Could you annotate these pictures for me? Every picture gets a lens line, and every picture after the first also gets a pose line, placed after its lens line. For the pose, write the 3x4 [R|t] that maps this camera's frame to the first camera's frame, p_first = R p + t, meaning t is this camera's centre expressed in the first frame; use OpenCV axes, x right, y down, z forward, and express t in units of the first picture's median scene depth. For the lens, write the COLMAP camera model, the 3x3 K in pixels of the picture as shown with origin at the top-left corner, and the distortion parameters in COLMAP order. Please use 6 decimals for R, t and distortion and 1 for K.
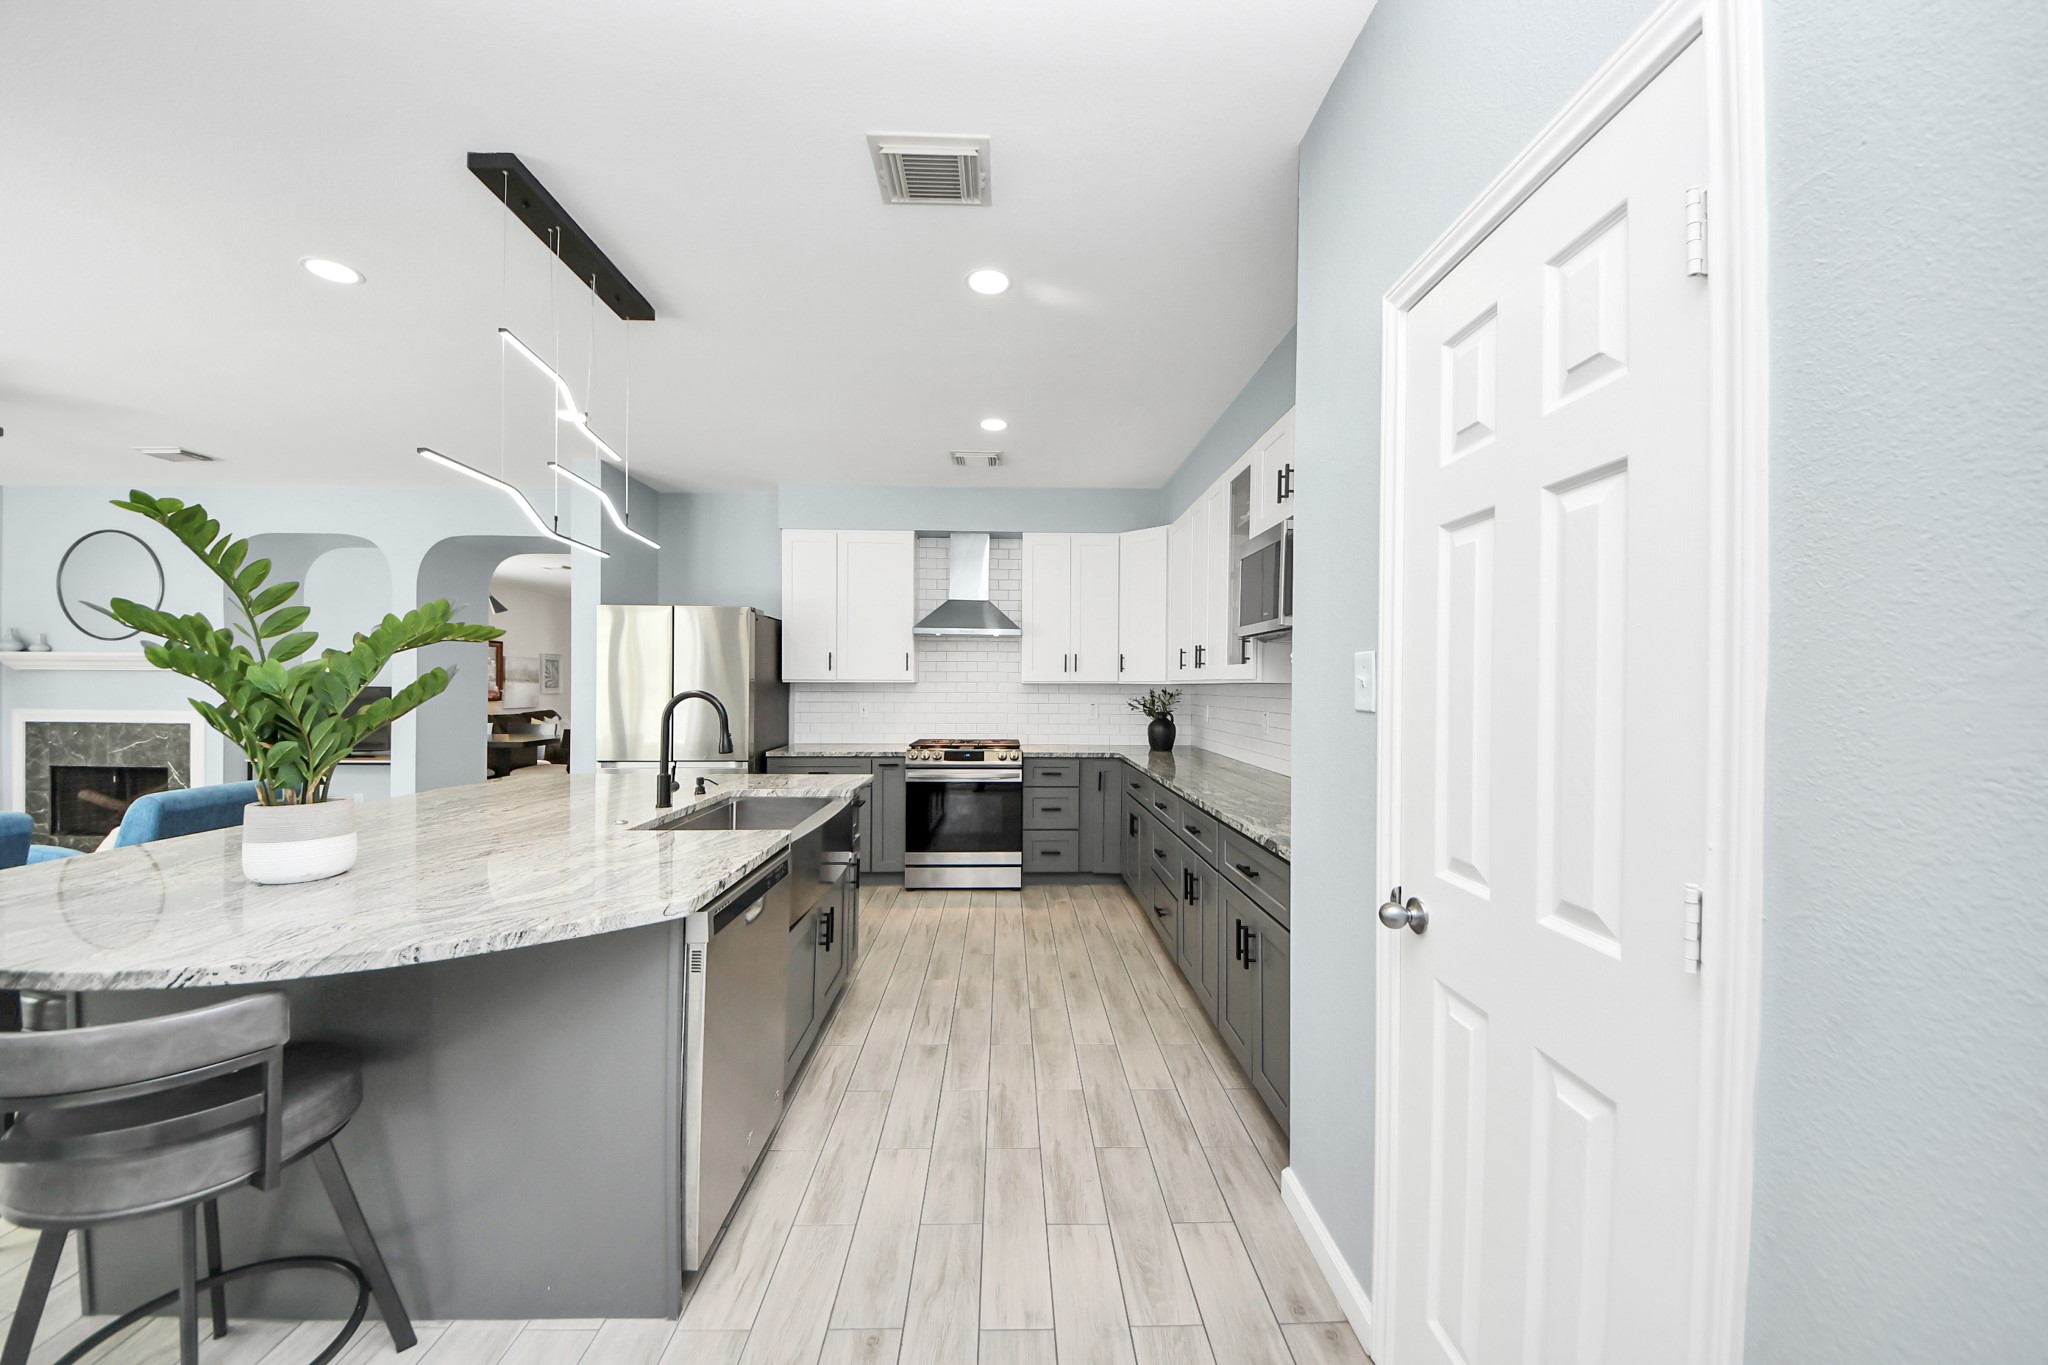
lens RADIAL K [[729.1, 0, 1018.8], [0, 729.1, 689.6], [0, 0, 1]] dist [-0.000179, -0.005894]
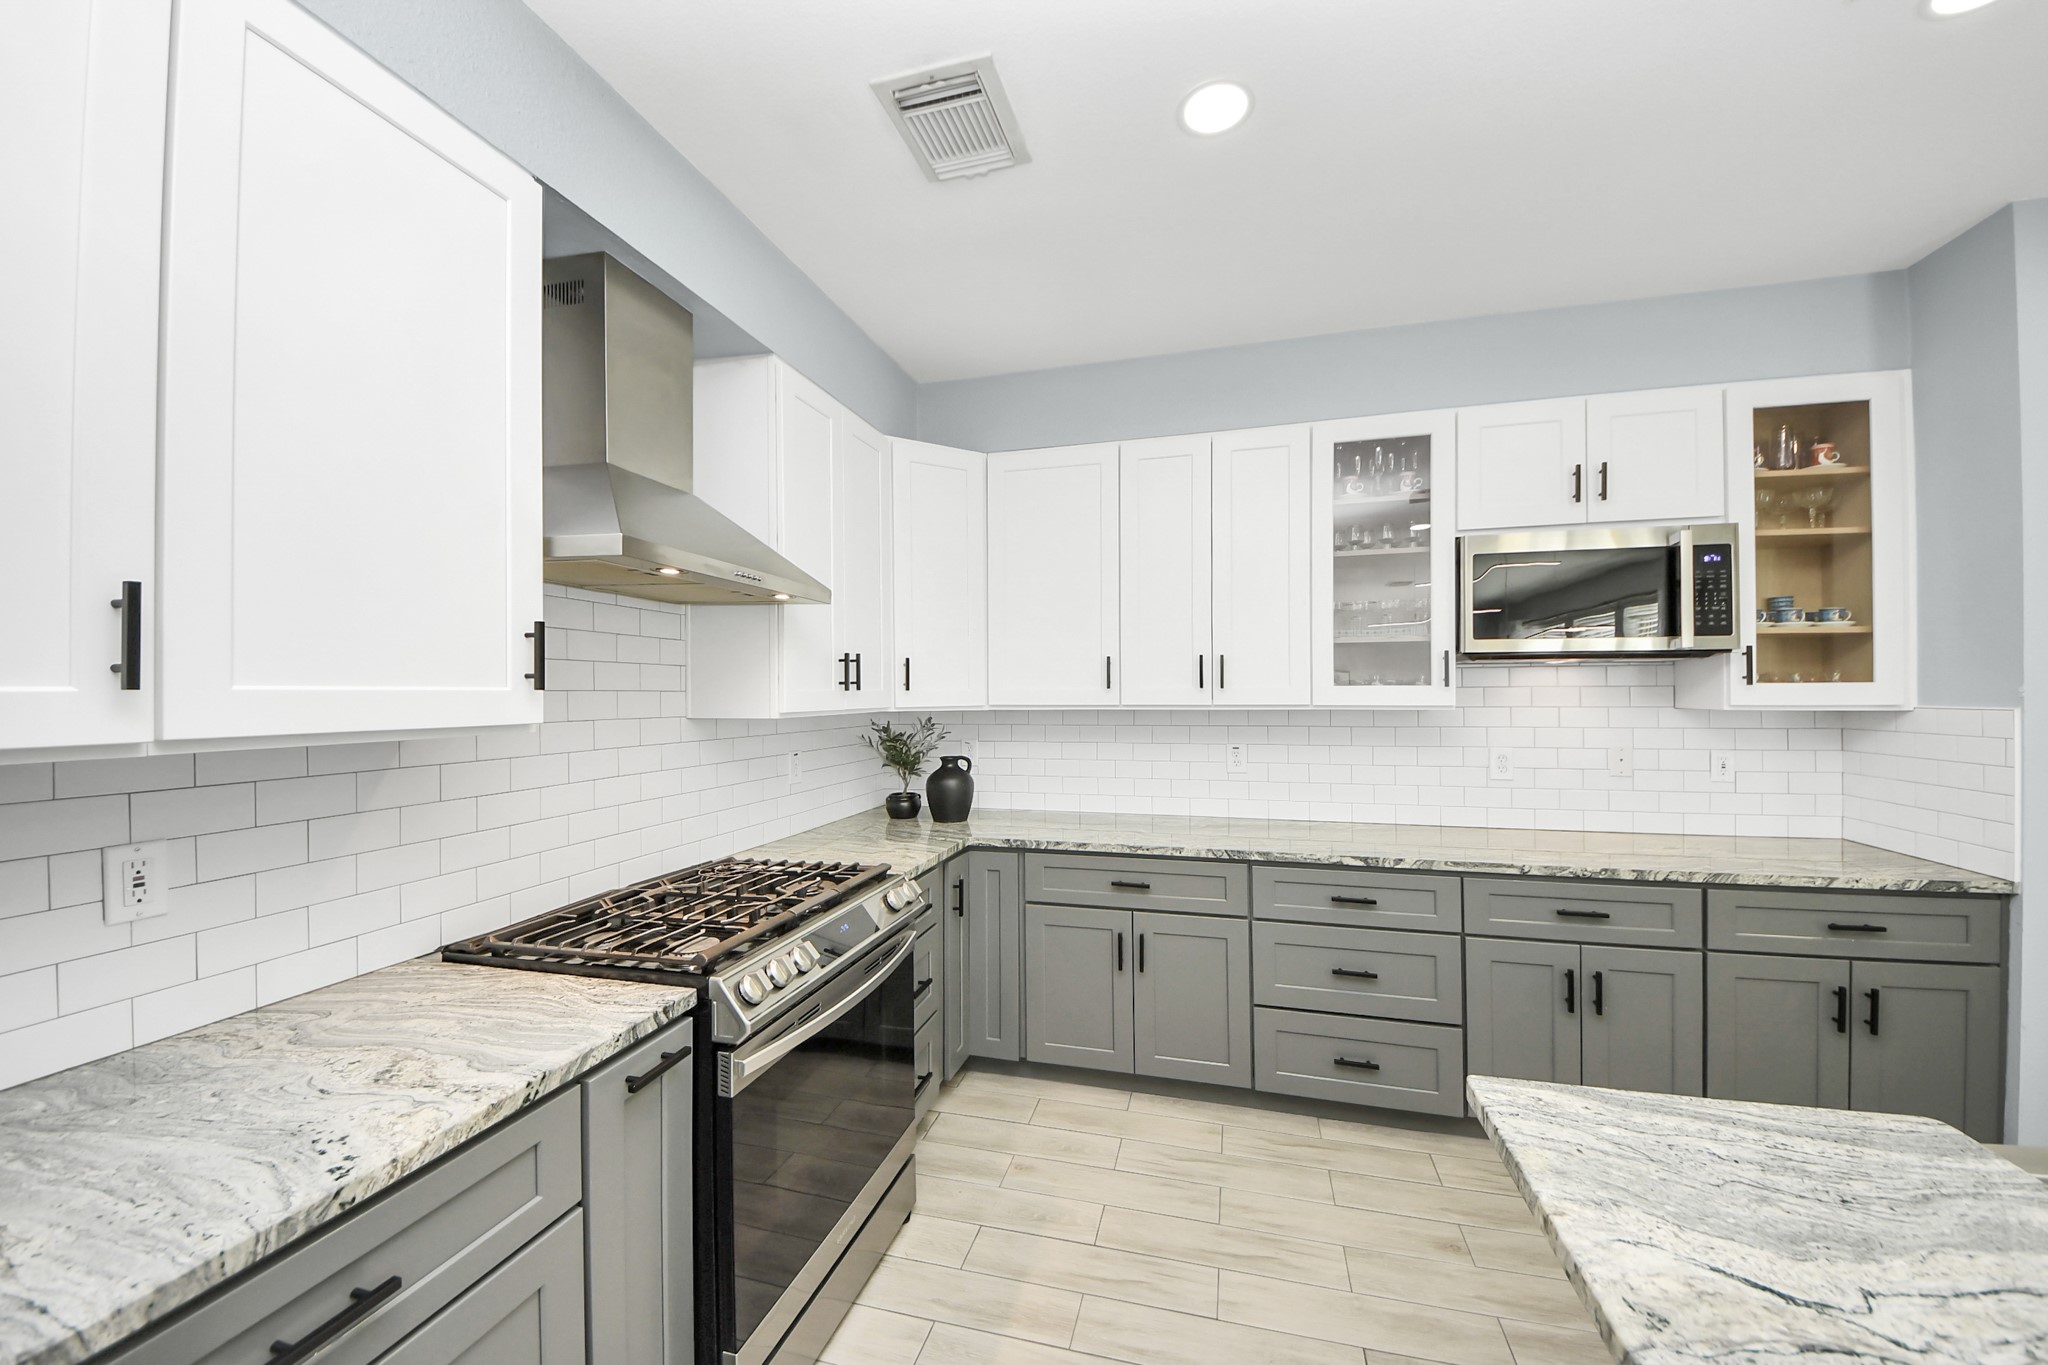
lens RADIAL K [[729.1, 0, 1018.8], [0, 729.1, 689.6], [0, 0, 1]] dist [-0.000179, -0.005894]
pose [[0.285261, -0.004527, 0.958439, -0.381011], [0.013564, 0.999908, 0.000686, -0.025200], [-0.958354, 0.012805, 0.285296, 0.808607]]
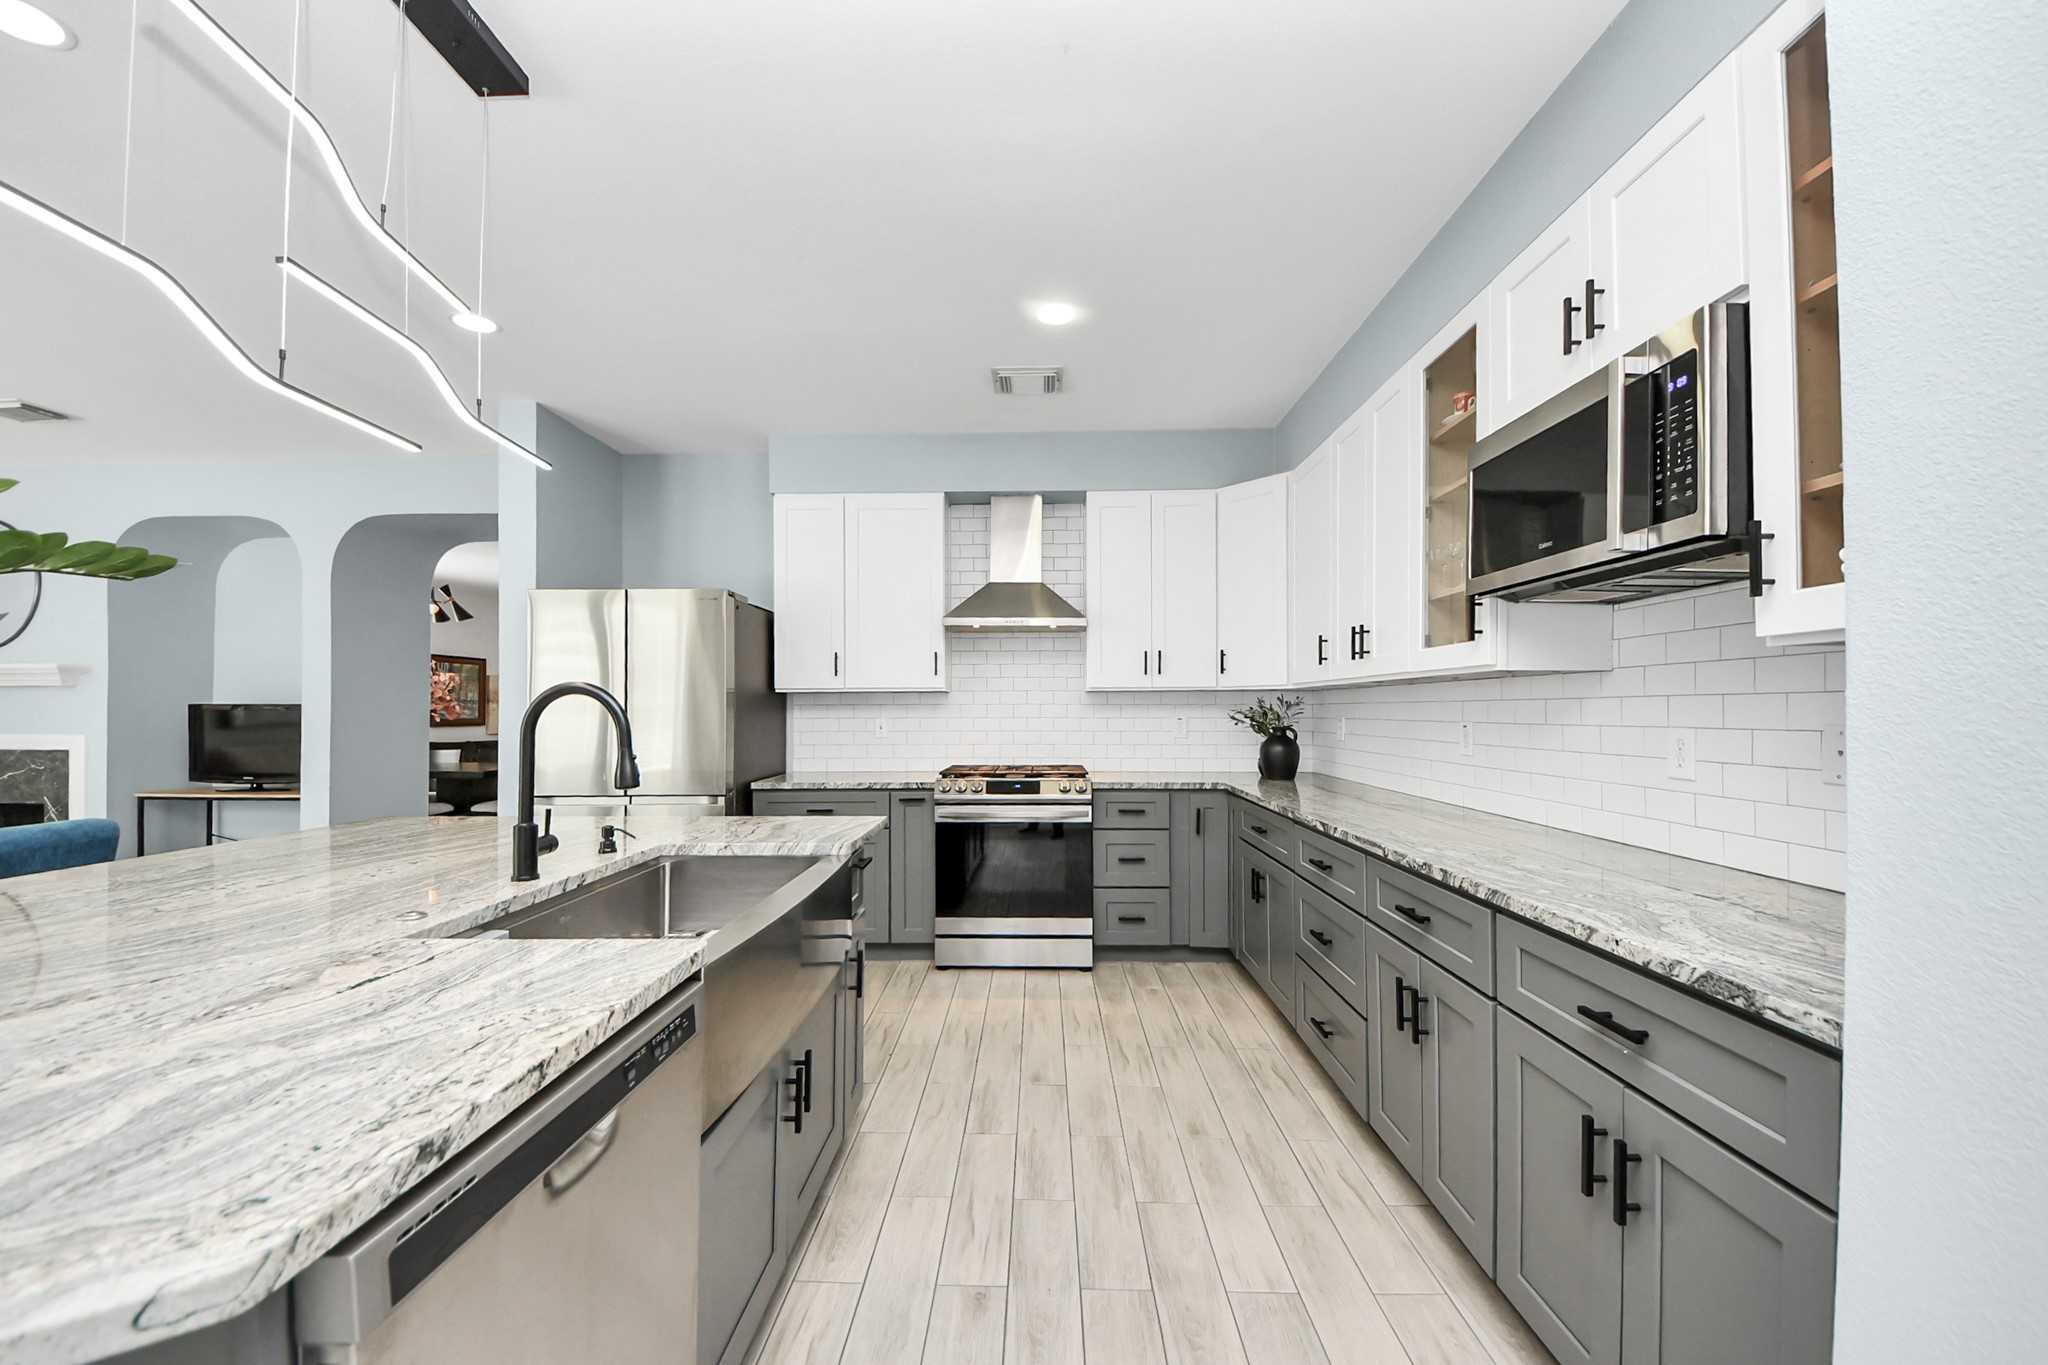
lens RADIAL K [[774.7, 0, 1021.9], [0, 774.7, 710.8], [0, 0, 1]] dist [-0.012091, -0.000145]
pose [[0.998968, -0.007905, -0.044730, -0.030289], [0.007739, 0.999962, -0.003897, 0.016291], [0.044759, 0.003547, 0.998991, 0.215543]]
